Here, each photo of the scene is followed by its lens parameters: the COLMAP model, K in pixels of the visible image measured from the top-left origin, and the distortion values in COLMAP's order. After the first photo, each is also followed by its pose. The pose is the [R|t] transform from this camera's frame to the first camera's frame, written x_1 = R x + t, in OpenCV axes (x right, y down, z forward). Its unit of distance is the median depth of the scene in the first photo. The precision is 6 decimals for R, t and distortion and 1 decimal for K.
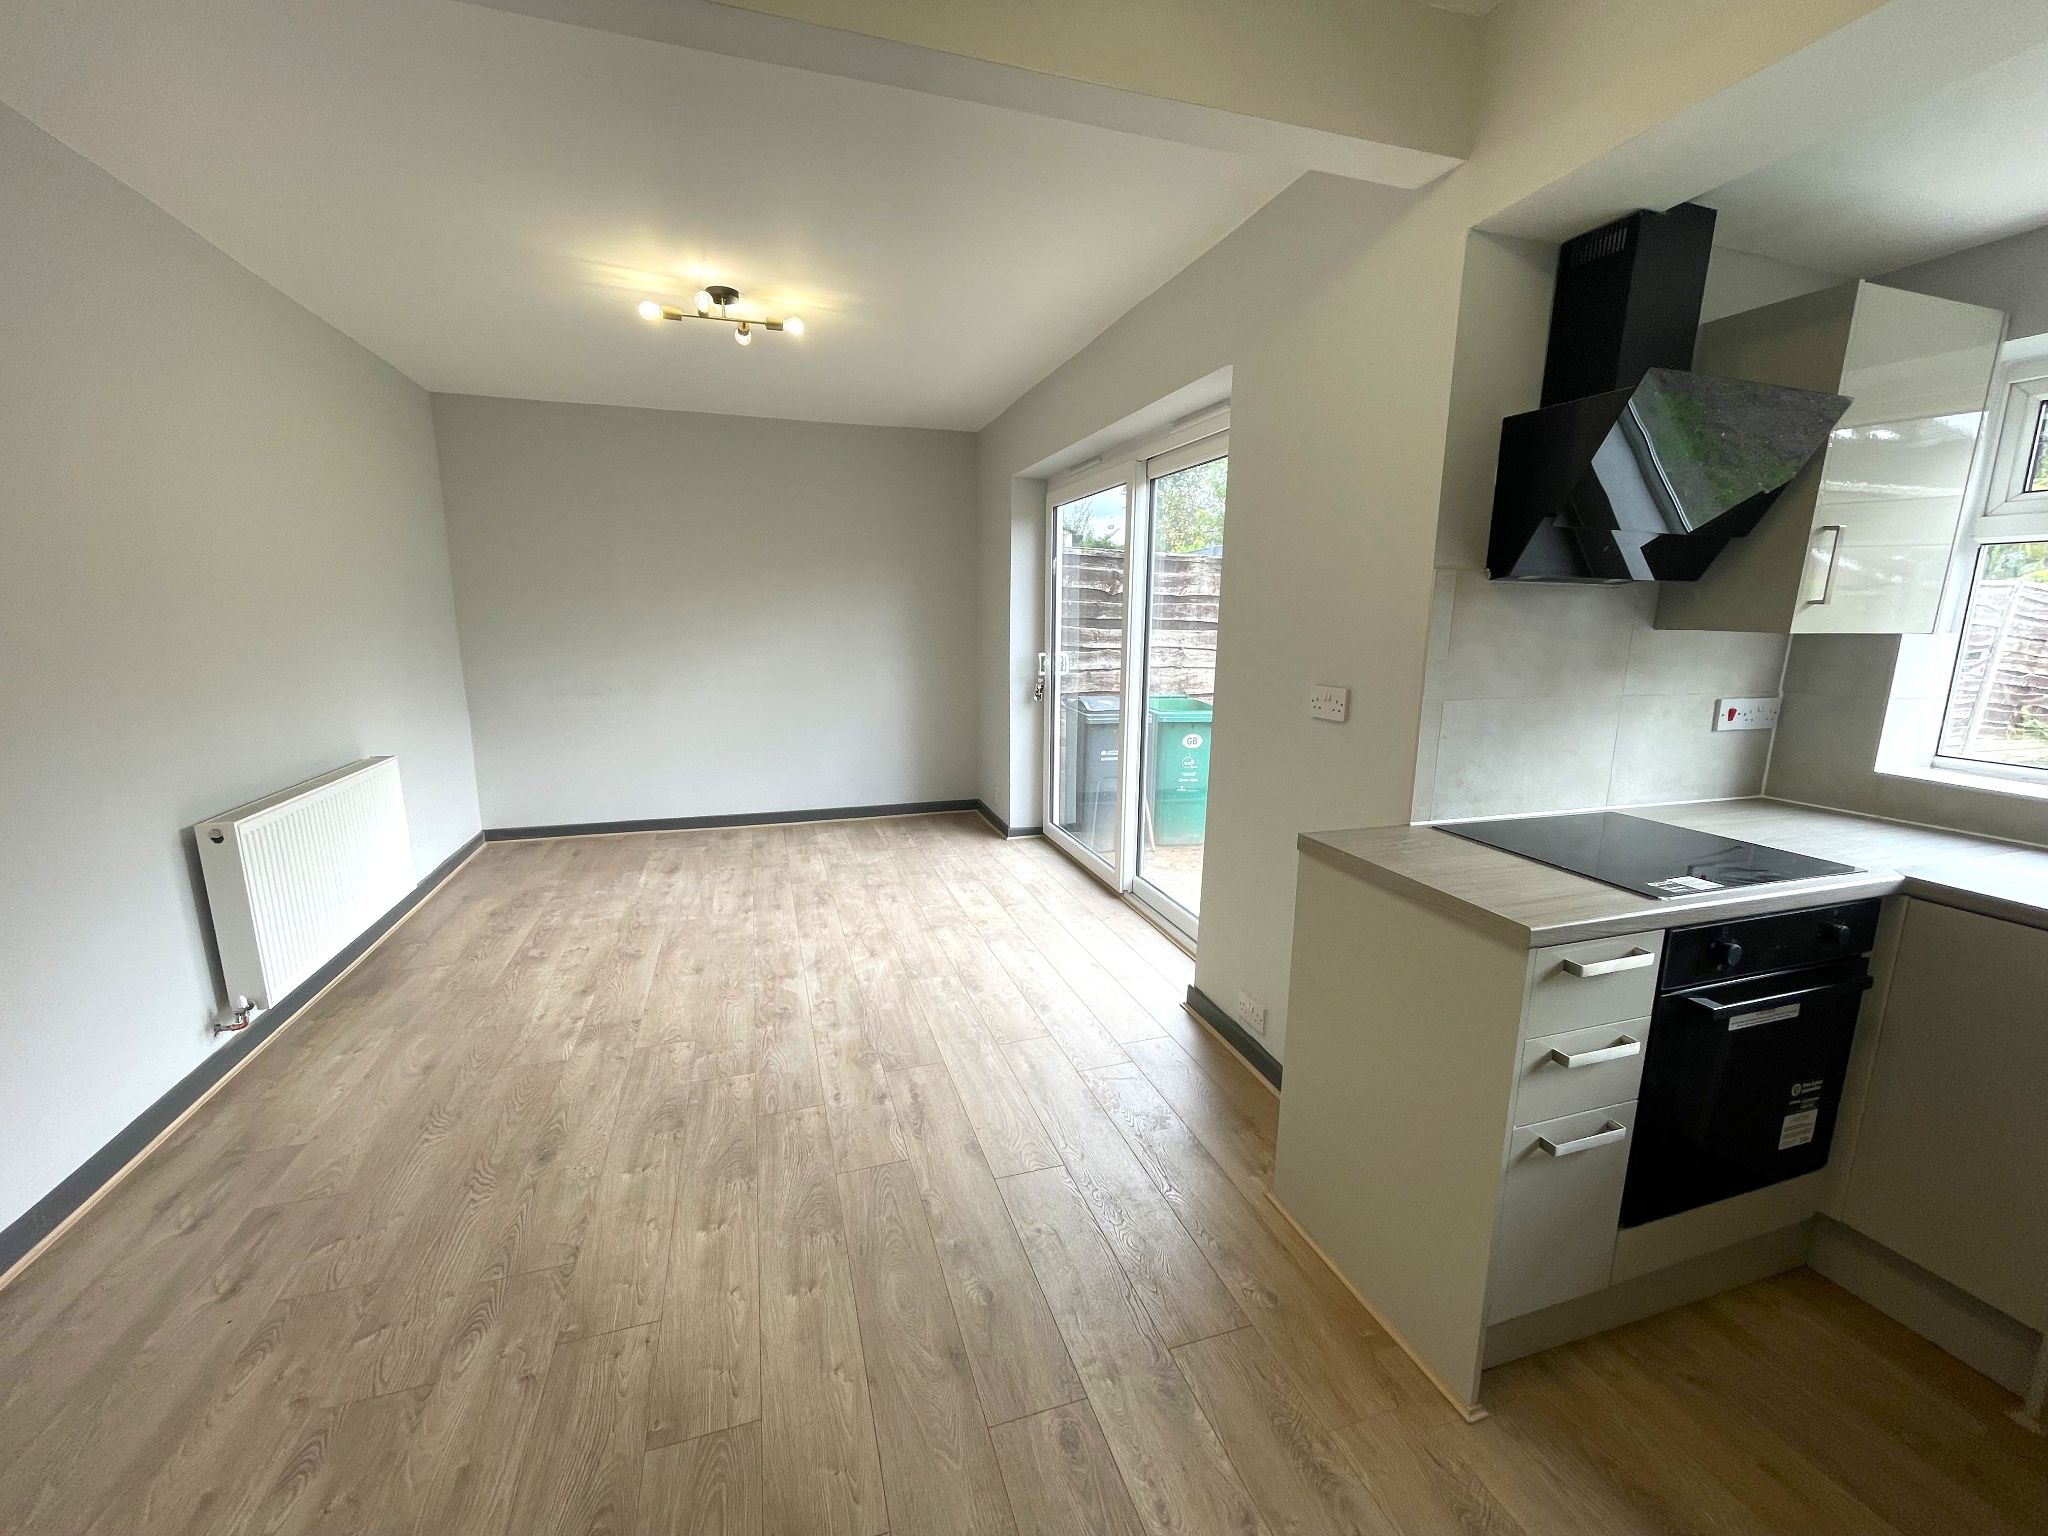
lens RADIAL K [[829.2, 0, 1017.5], [0, 829.2, 764.6], [0, 0, 1]] dist [-0.002717, 0.000195]
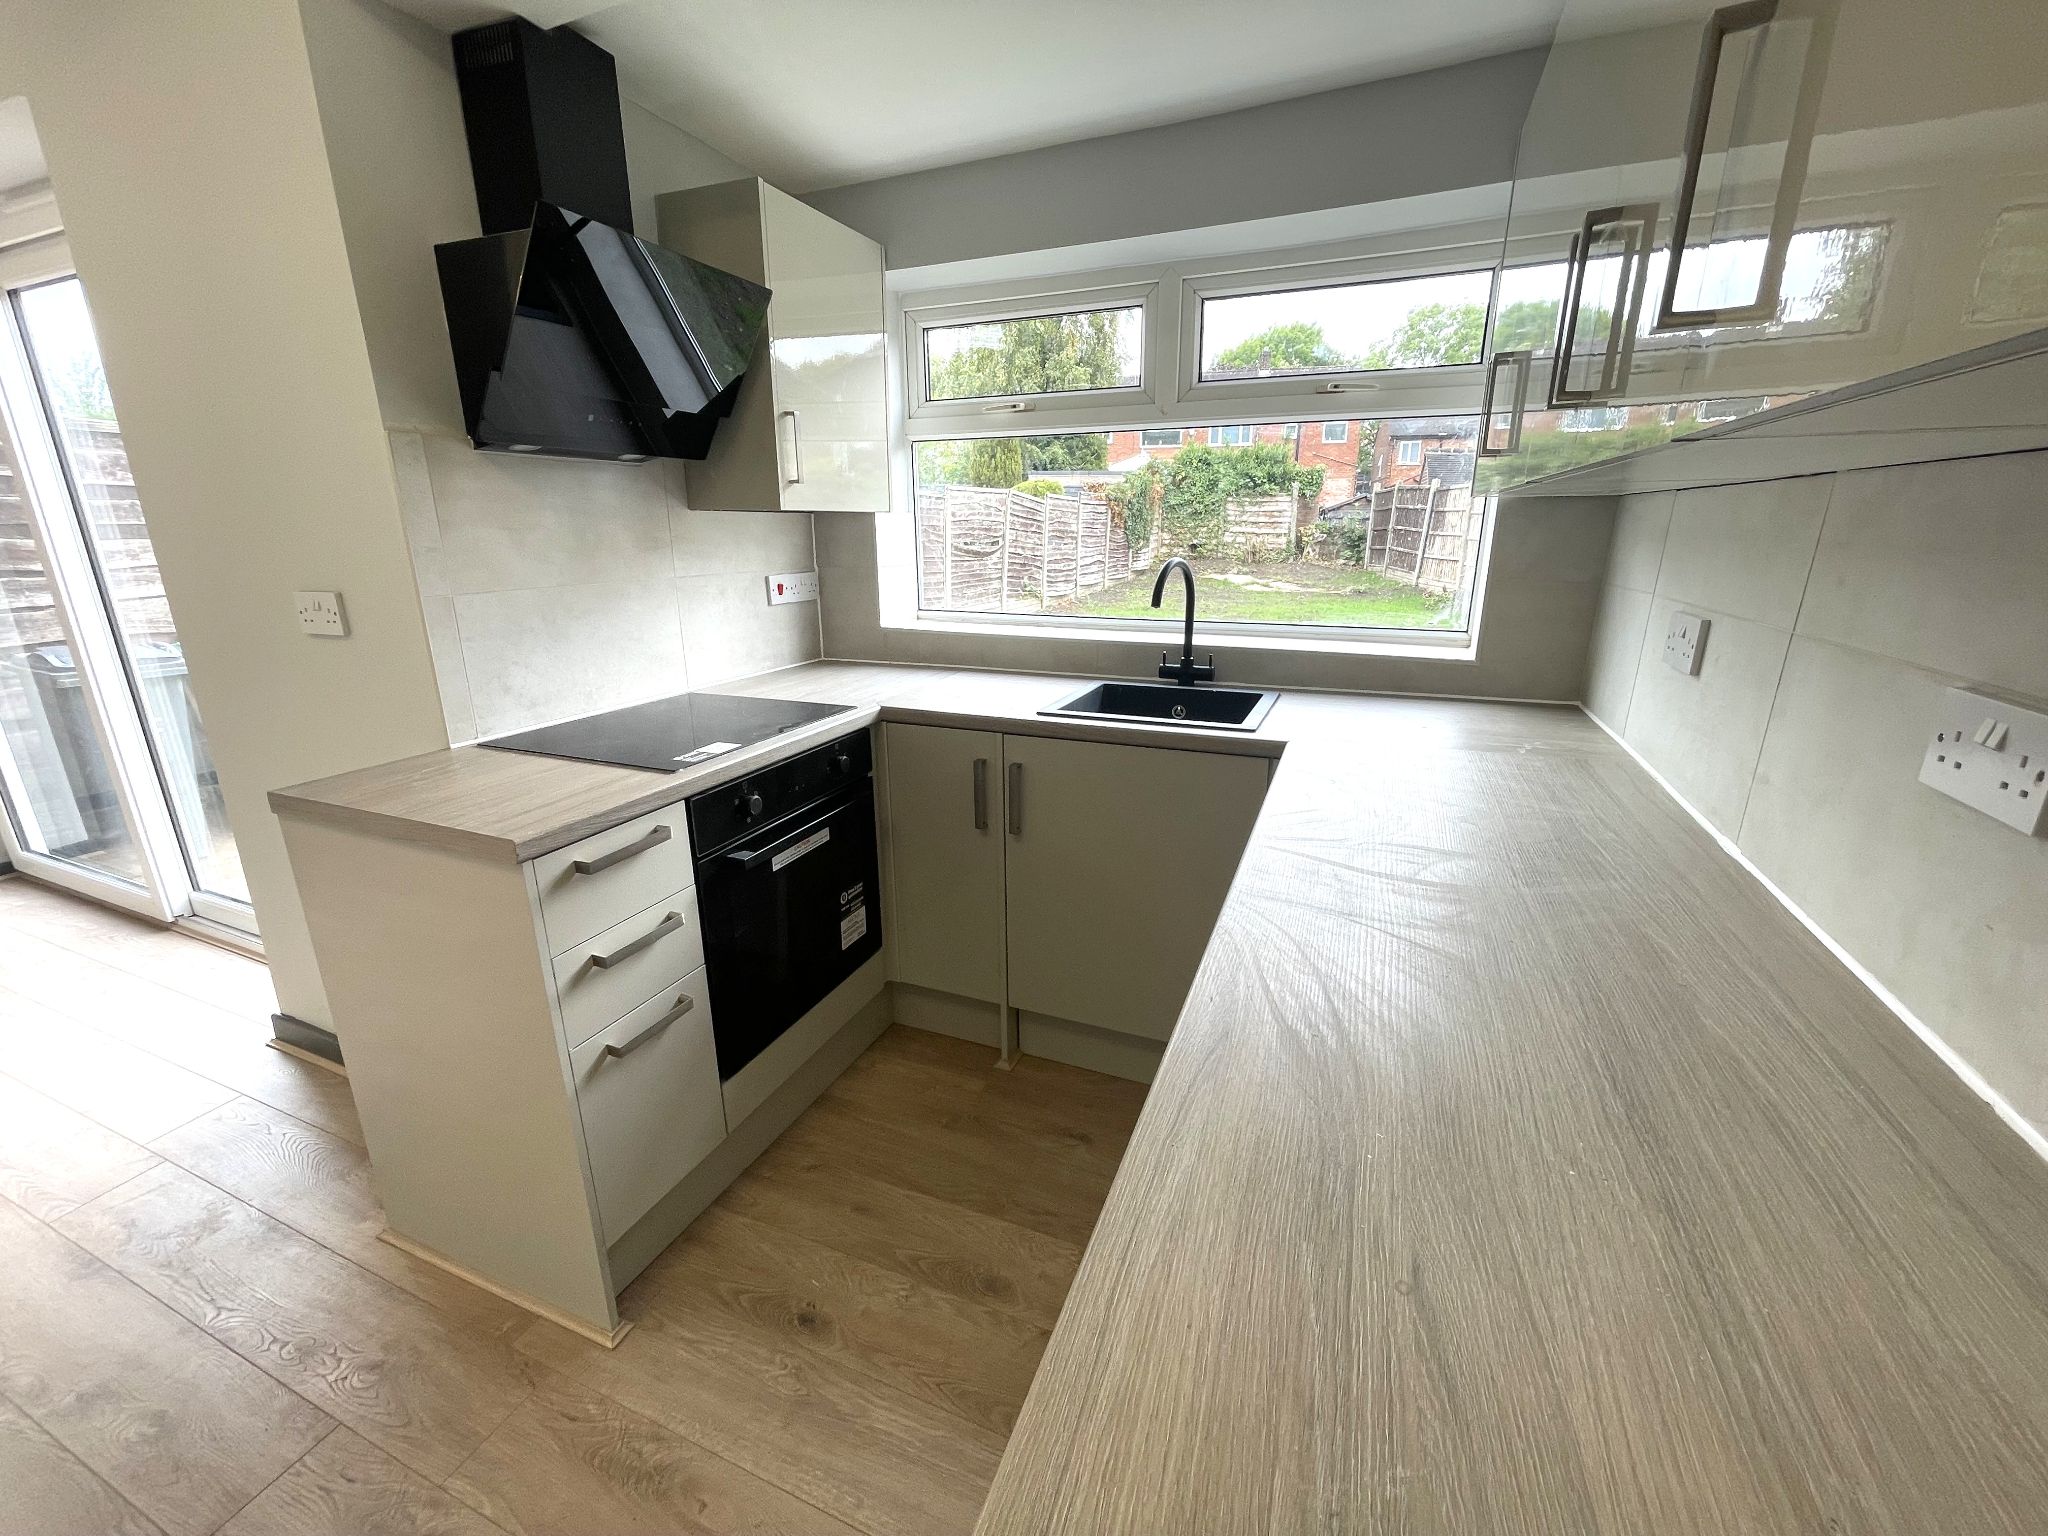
lens RADIAL K [[829.2, 0, 1021.1], [0, 829.2, 761.3], [0, 0, 1]] dist [-0.002717, 0.000195]
pose [[0.652310, -0.223604, 0.724219, 0.267515], [0.151290, 0.974678, 0.164665, 0.039405], [-0.742700, 0.002154, 0.669621, 0.005497]]
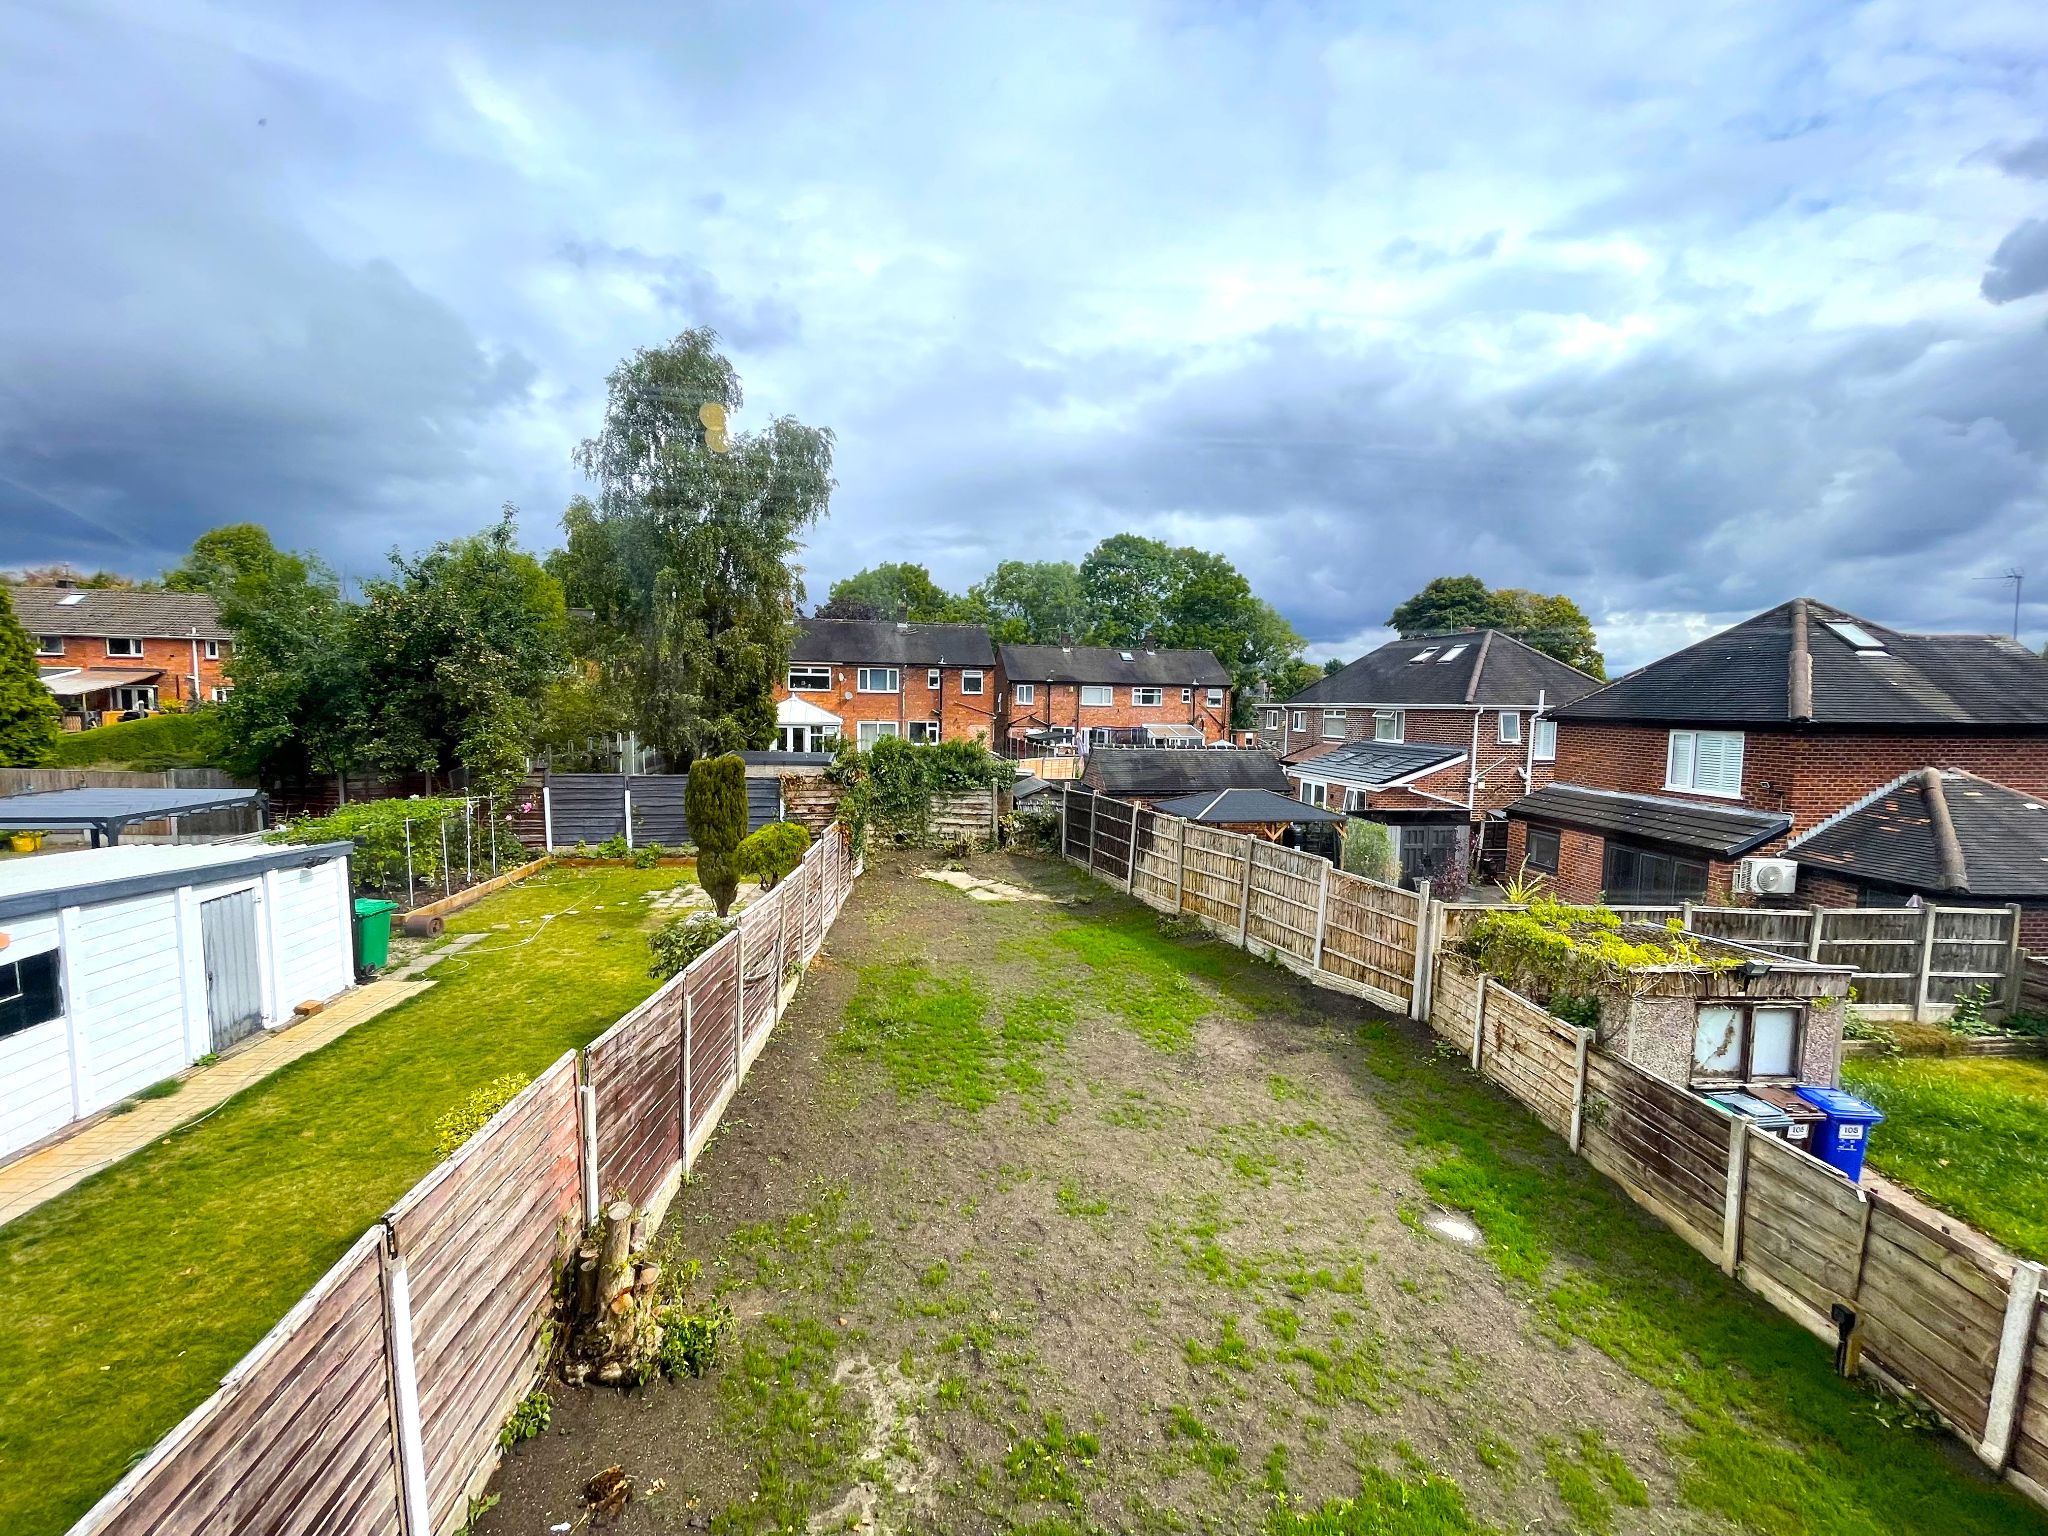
lens RADIAL K [[829.2, 0, 1022.6], [0, 829.2, 771.4], [0, 0, 1]] dist [-0.002717, 0.000195]
pose [[0.237697, -0.084044, 0.967697, 0.358267], [0.168392, 0.984730, 0.044161, -1.974094], [-0.956632, 0.152456, 0.248220, 1.564967]]
